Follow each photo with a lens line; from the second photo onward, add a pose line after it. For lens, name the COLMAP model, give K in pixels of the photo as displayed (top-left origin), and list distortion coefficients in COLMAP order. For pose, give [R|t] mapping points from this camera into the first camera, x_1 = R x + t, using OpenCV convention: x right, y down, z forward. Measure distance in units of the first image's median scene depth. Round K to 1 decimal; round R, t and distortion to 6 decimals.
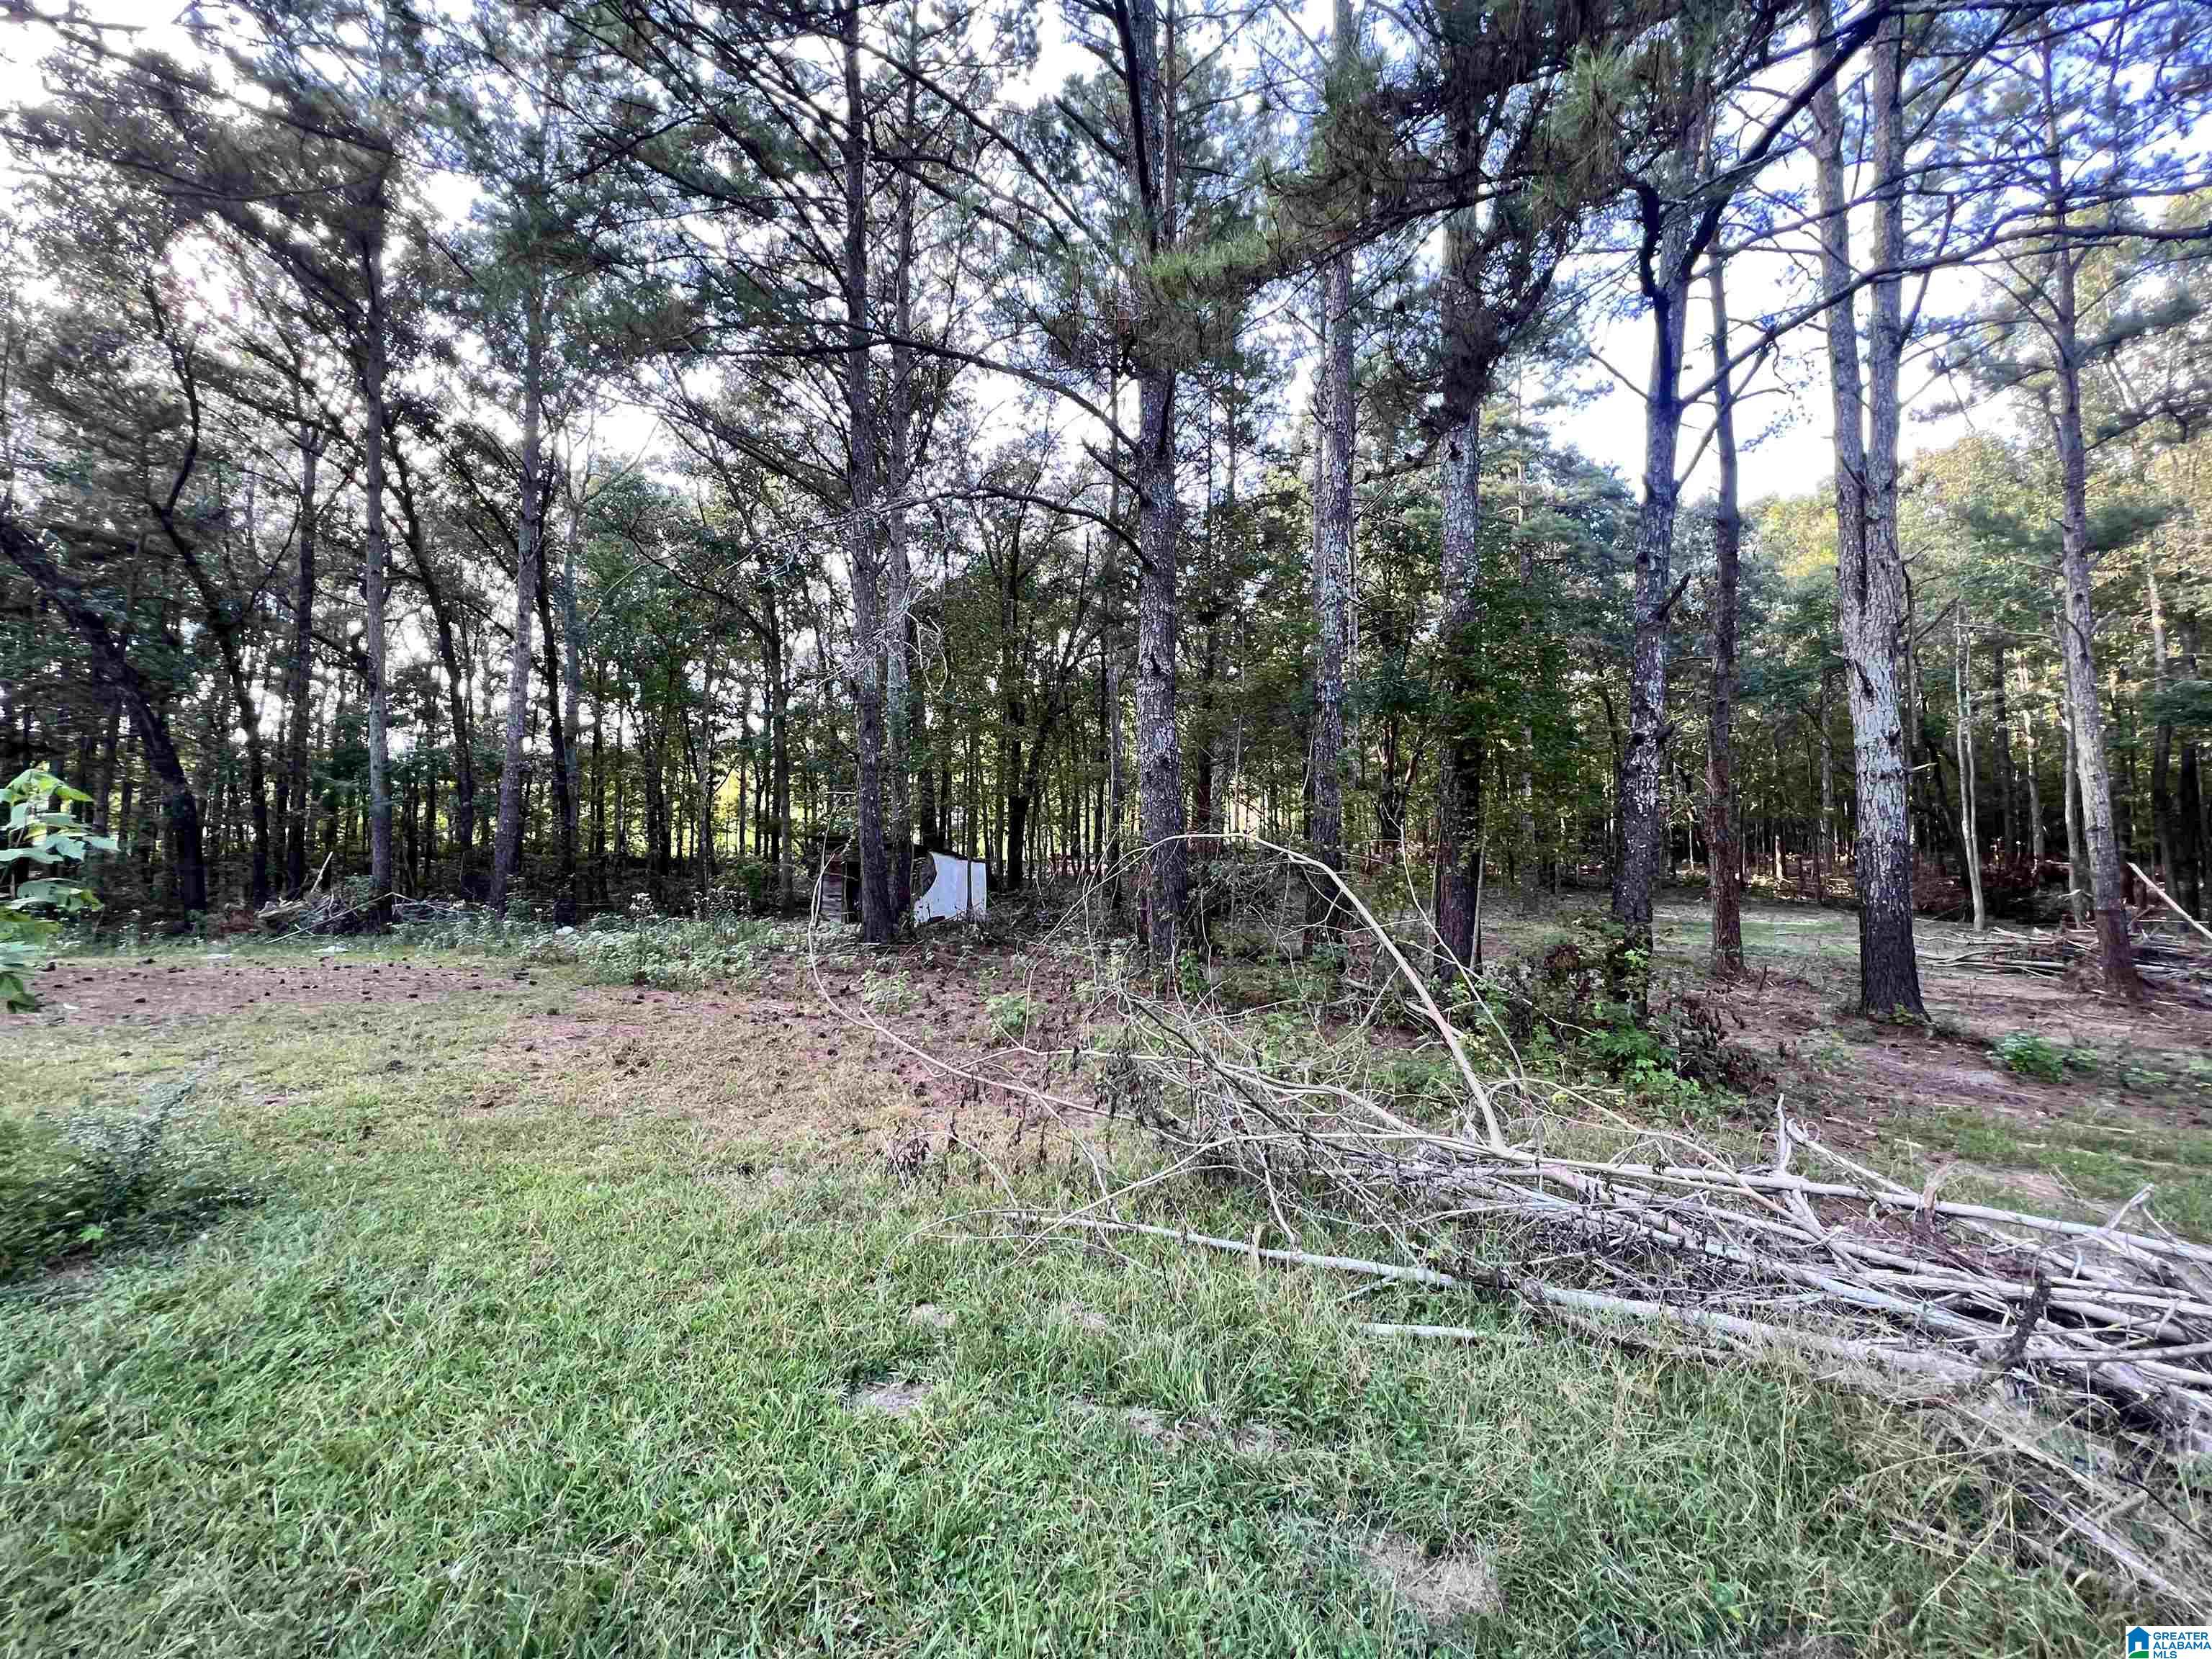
lens RADIAL K [[888.6, 0, 1102.5], [0, 888.6, 819.8], [0, 0, 1]] dist [0.002302, -0.000035]
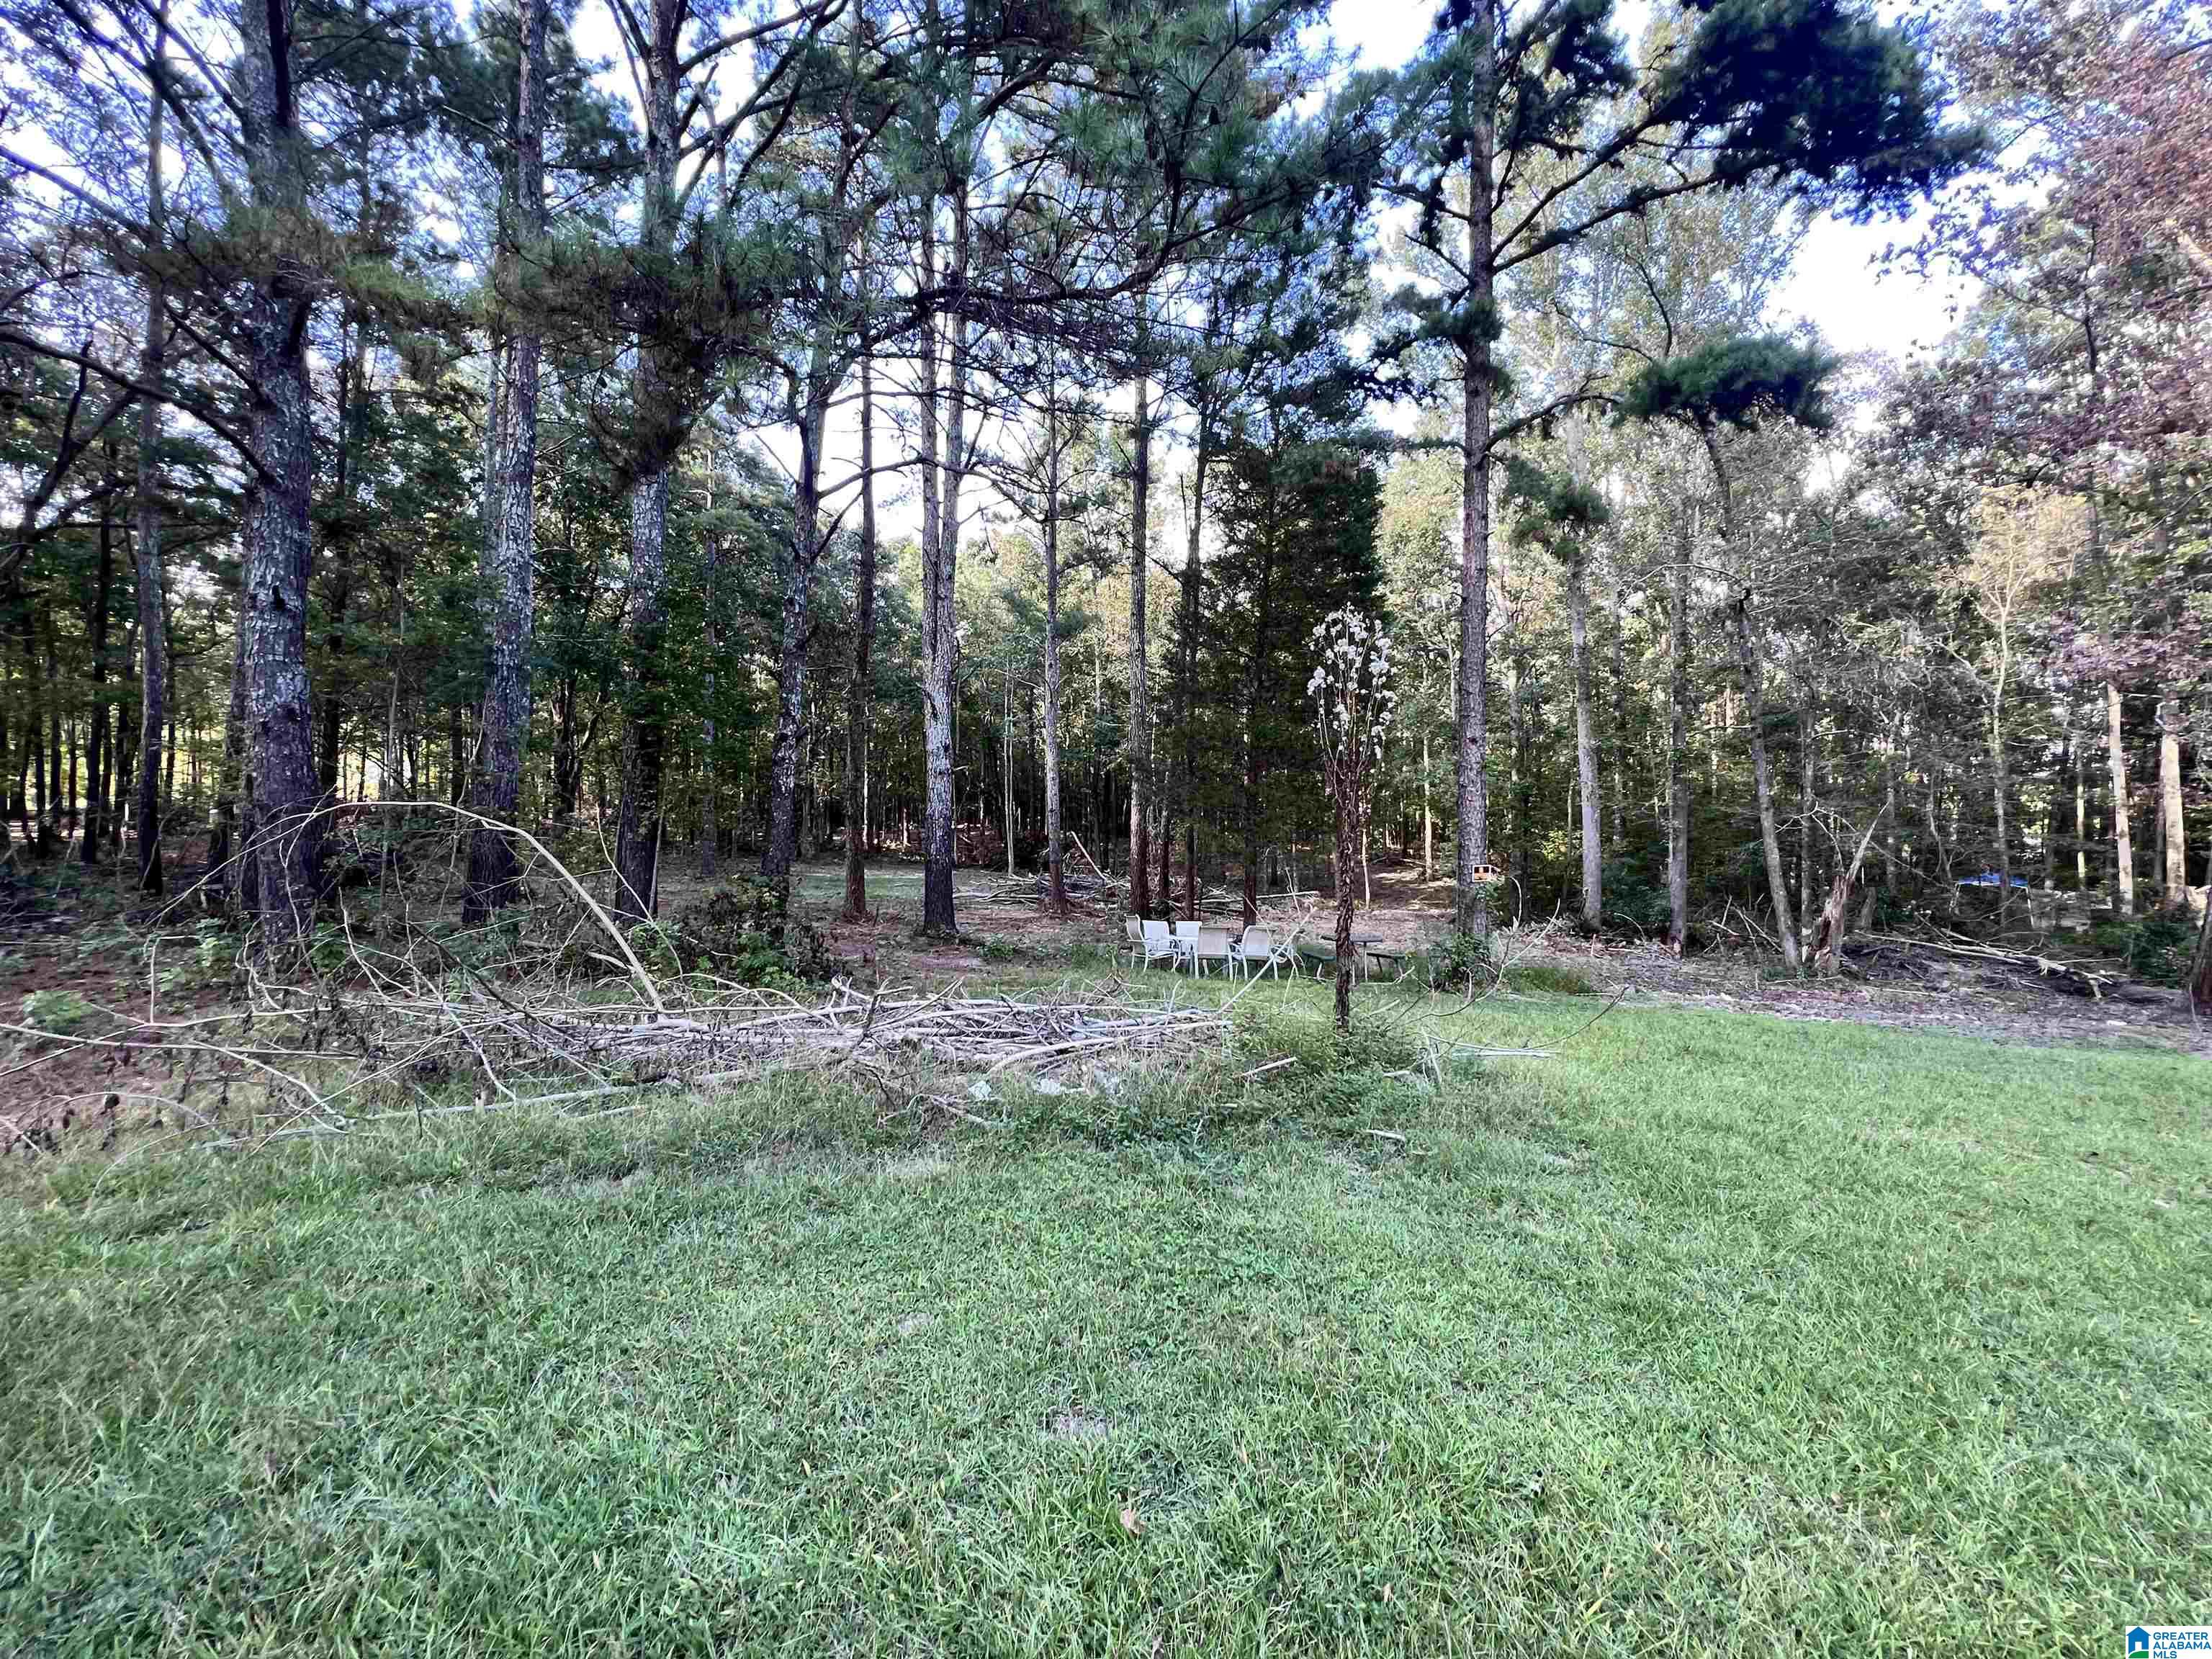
lens RADIAL K [[888.6, 0, 1101.6], [0, 888.6, 829.8], [0, 0, 1]] dist [0.002302, -0.000035]
pose [[0.651953, 0.005490, 0.758240, -0.067539], [-0.042340, 0.998677, 0.029174, -0.008184], [-0.757076, -0.051124, 0.651323, -0.166218]]
